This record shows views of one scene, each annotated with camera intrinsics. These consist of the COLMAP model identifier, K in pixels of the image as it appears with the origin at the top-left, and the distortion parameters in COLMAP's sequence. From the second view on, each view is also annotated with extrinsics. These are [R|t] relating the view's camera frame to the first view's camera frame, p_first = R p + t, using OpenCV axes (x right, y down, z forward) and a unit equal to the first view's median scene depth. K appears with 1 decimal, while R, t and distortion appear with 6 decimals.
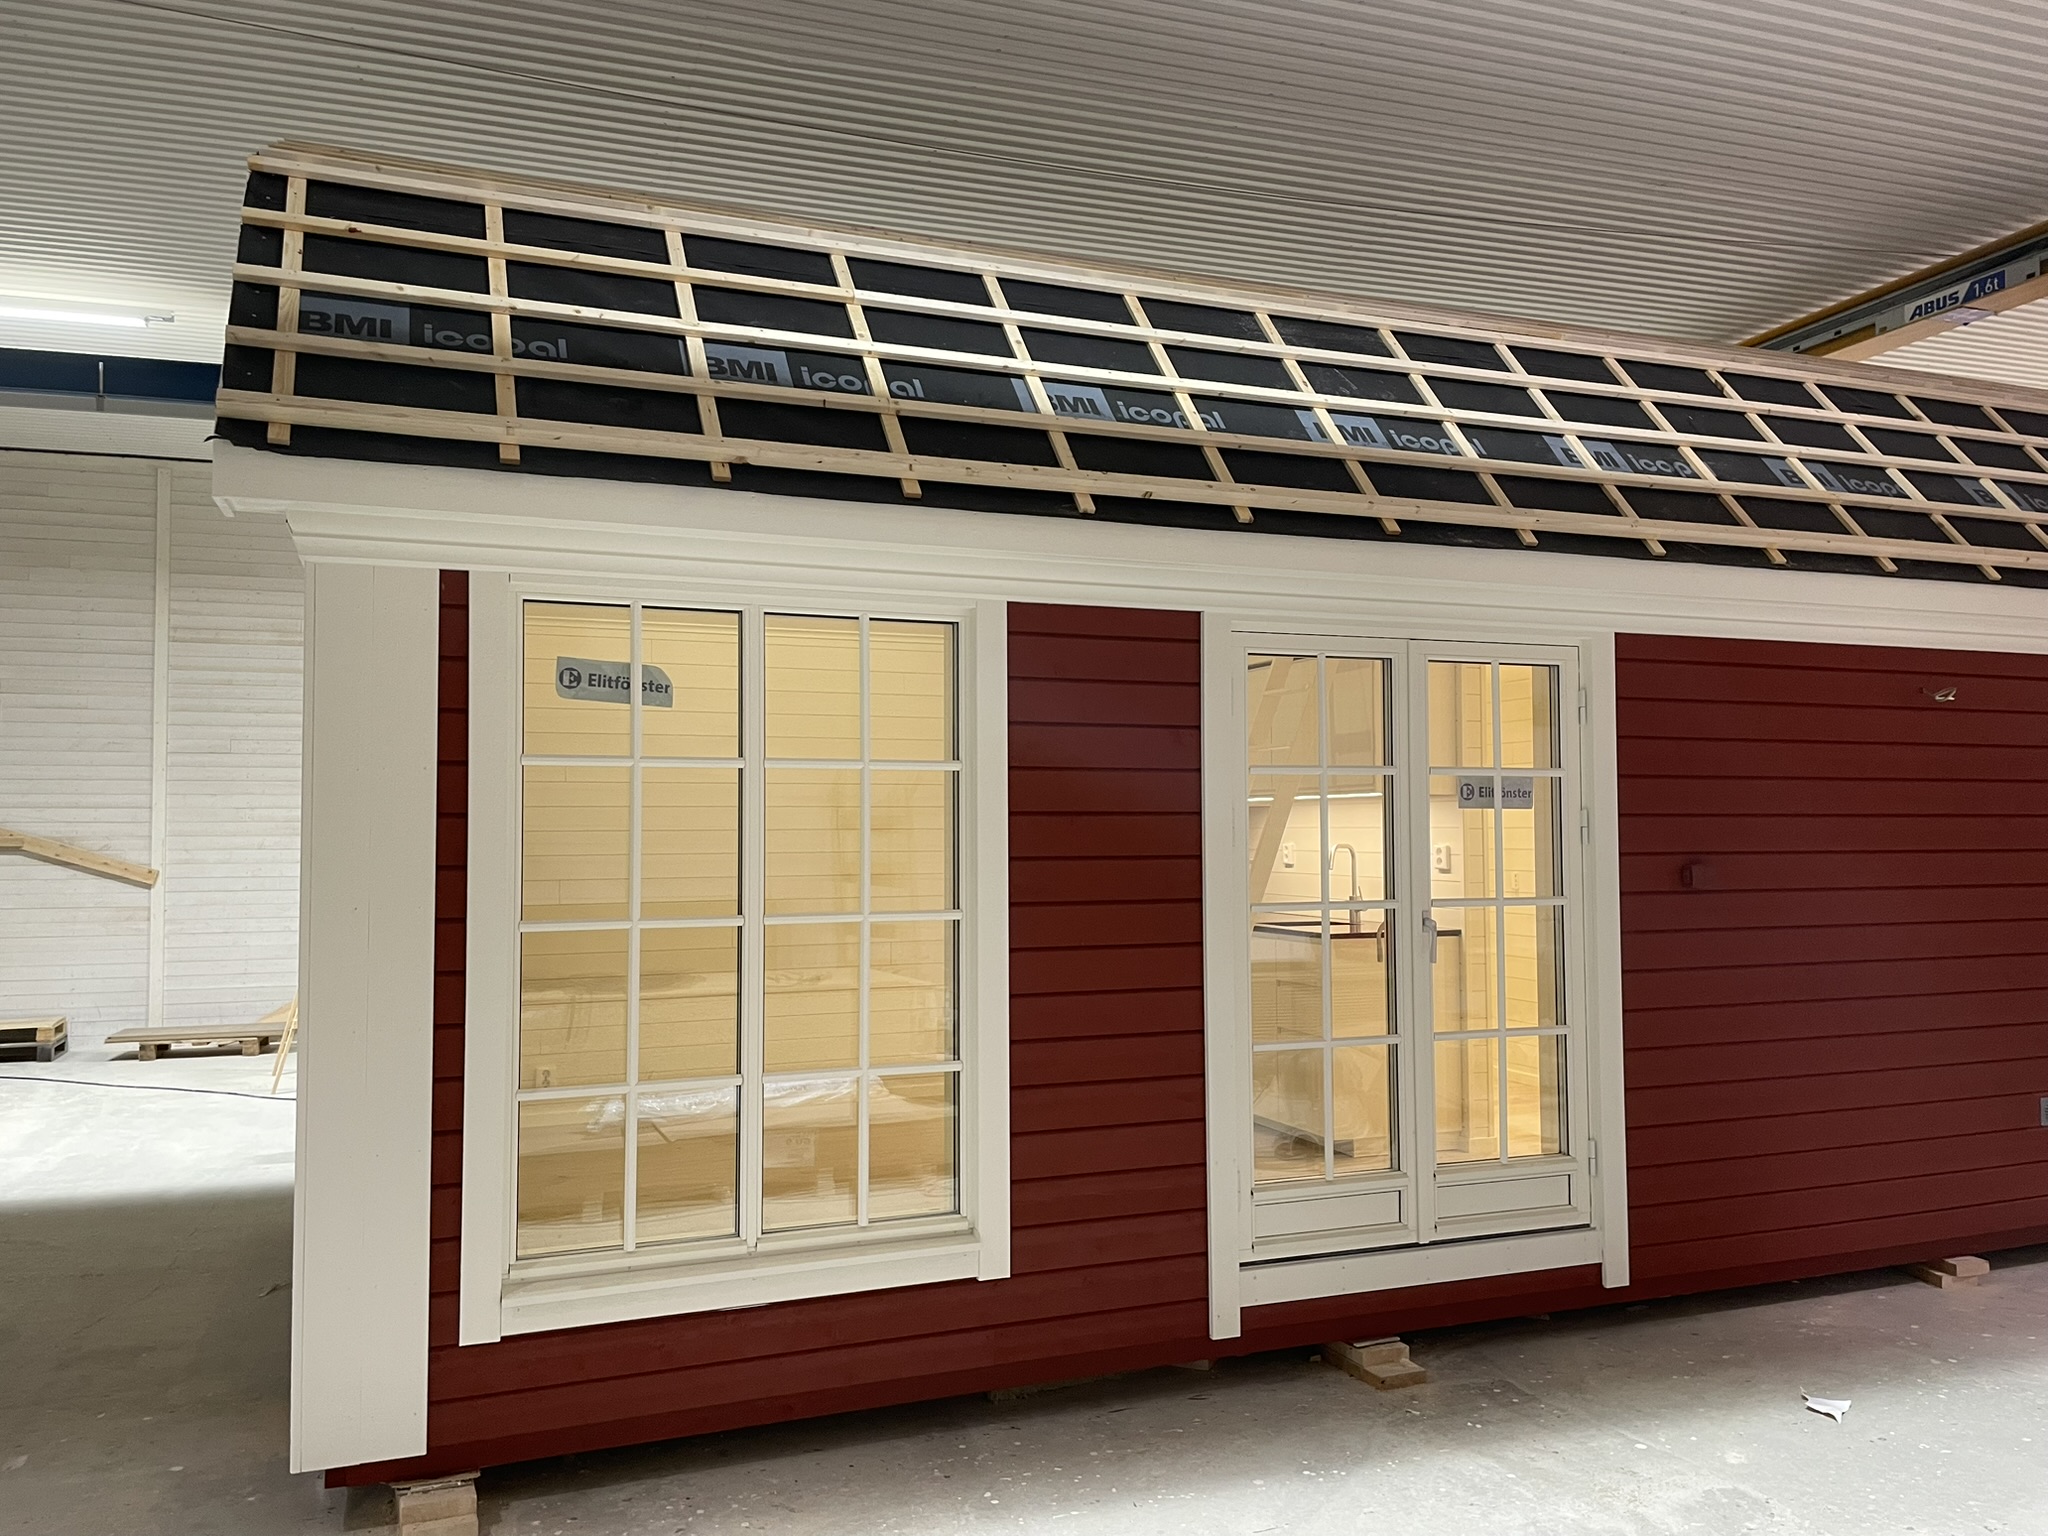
lens RADIAL K [[1567.1, 0, 1028.1], [0, 1567.1, 768.3], [0, 0, 1]] dist [0.081069, -0.104755]
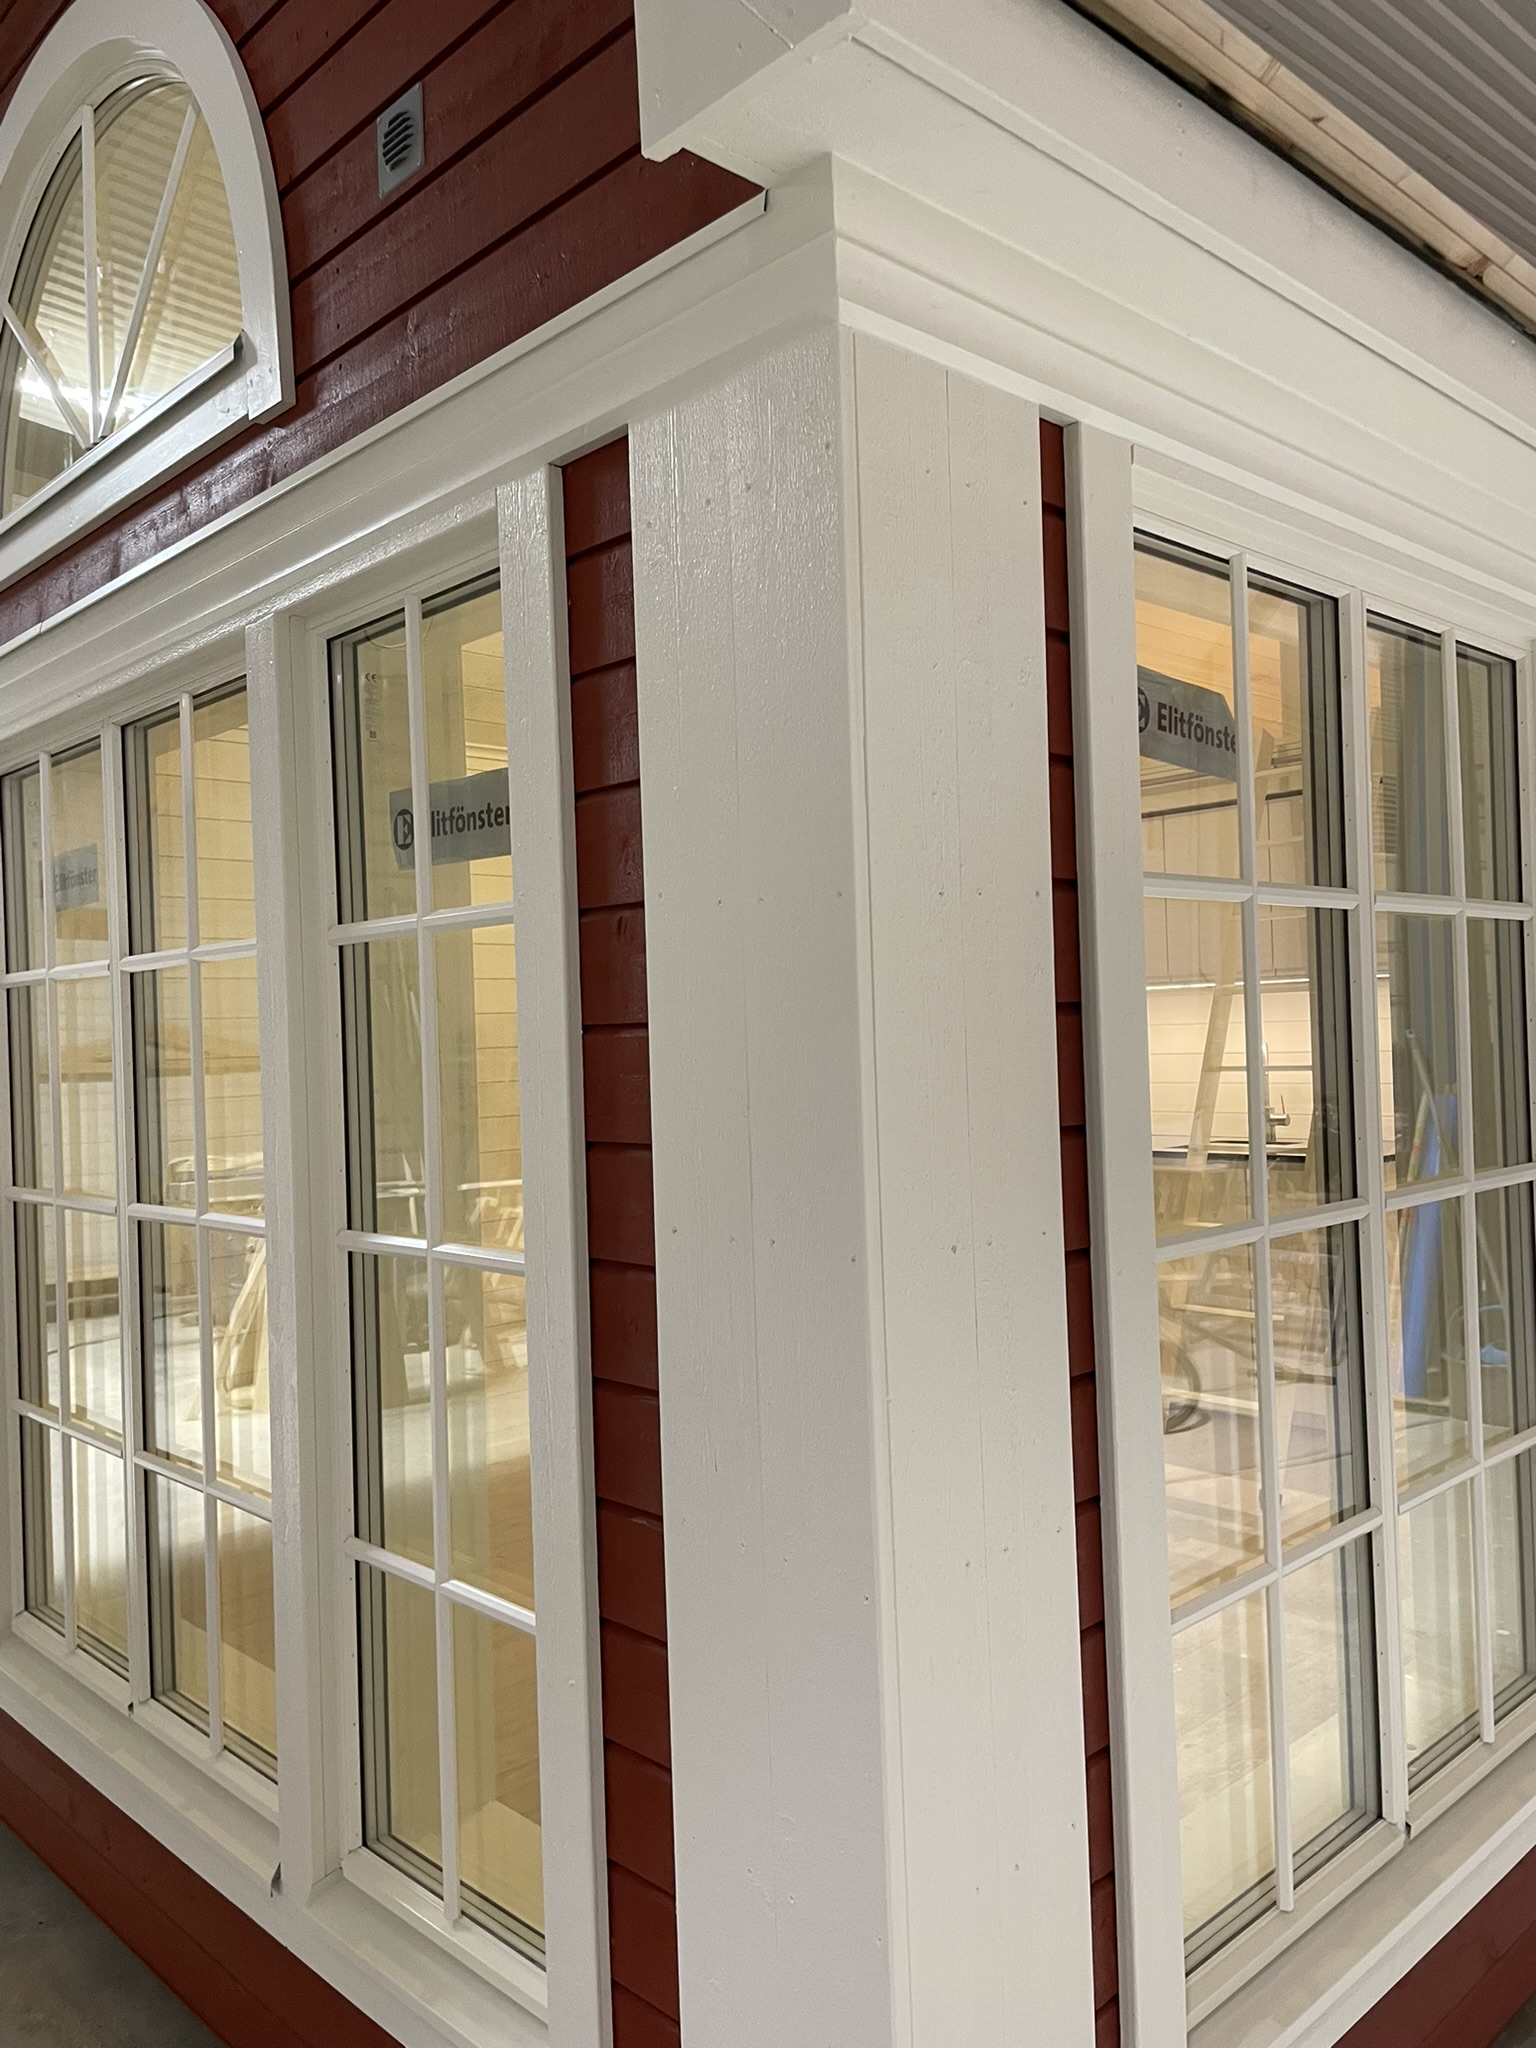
lens RADIAL K [[1567.1, 0, 756.8], [0, 1567.1, 1021.3], [0, 0, 1]] dist [0.081069, -0.104755]
pose [[0.925444, -0.023061, 0.378183, -0.503245], [0.012638, 0.999469, 0.030021, 0.015964], [-0.378674, -0.023003, 0.925244, 0.546171]]
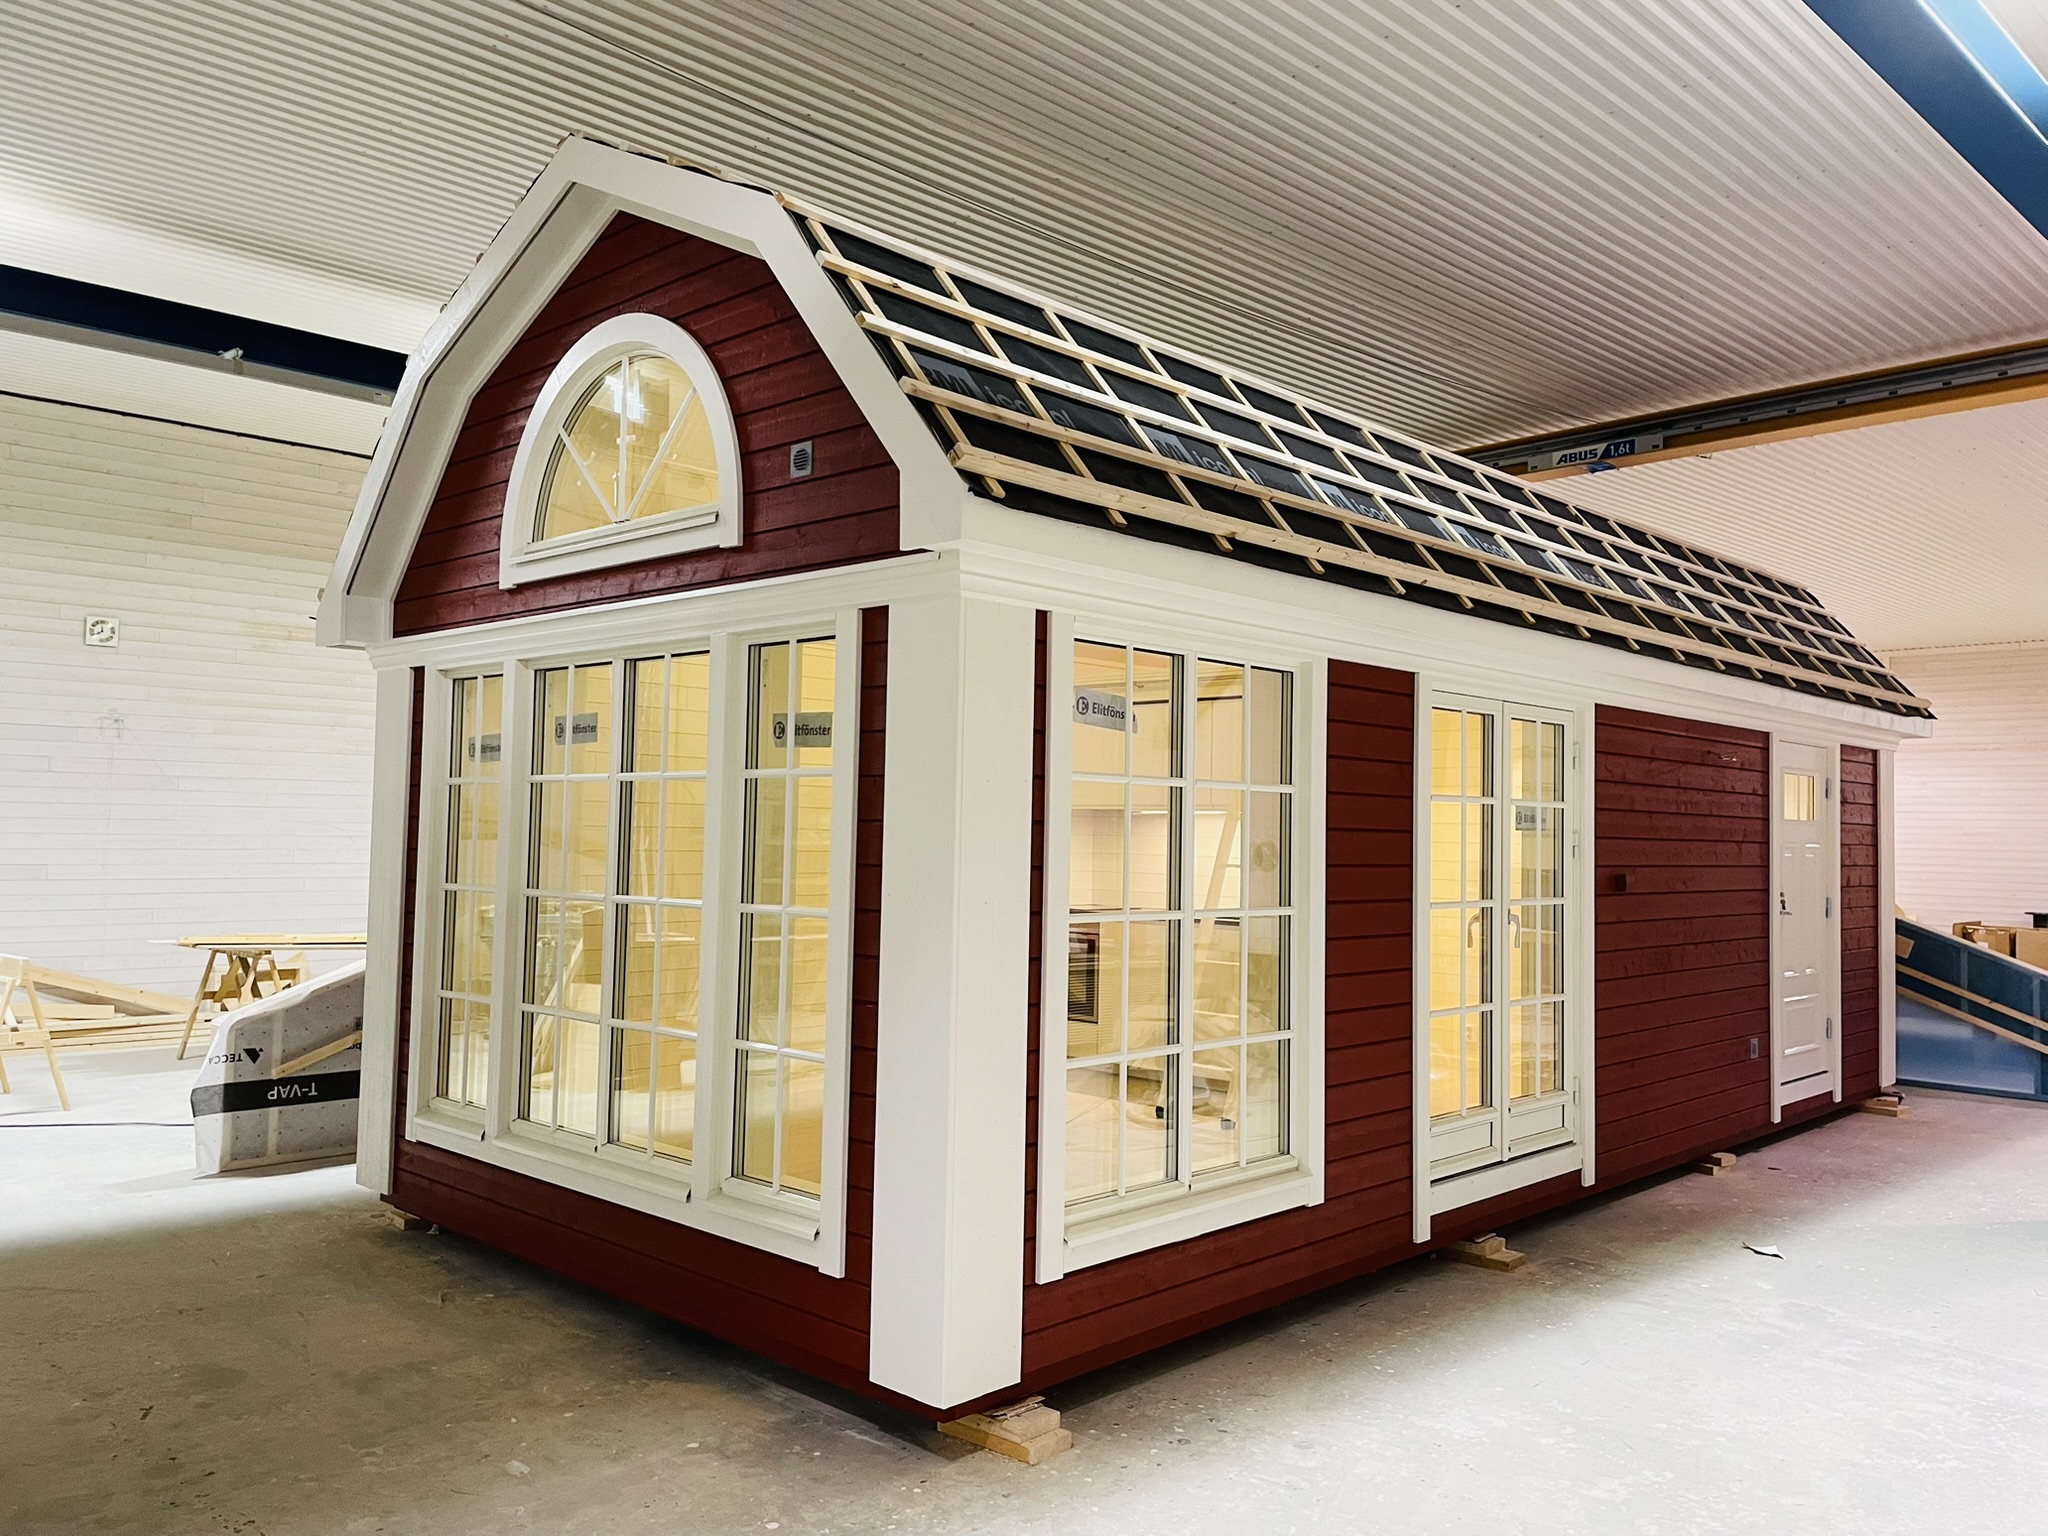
lens RADIAL K [[1567.1, 0, 1046.6], [0, 1567.1, 758.3], [0, 0, 1]] dist [0.081069, -0.104755]
pose [[0.903503, 0.041923, 0.426526, -0.713376], [-0.039672, 0.999112, -0.014166, -0.000746], [-0.426741, -0.004122, 0.904365, -0.028364]]
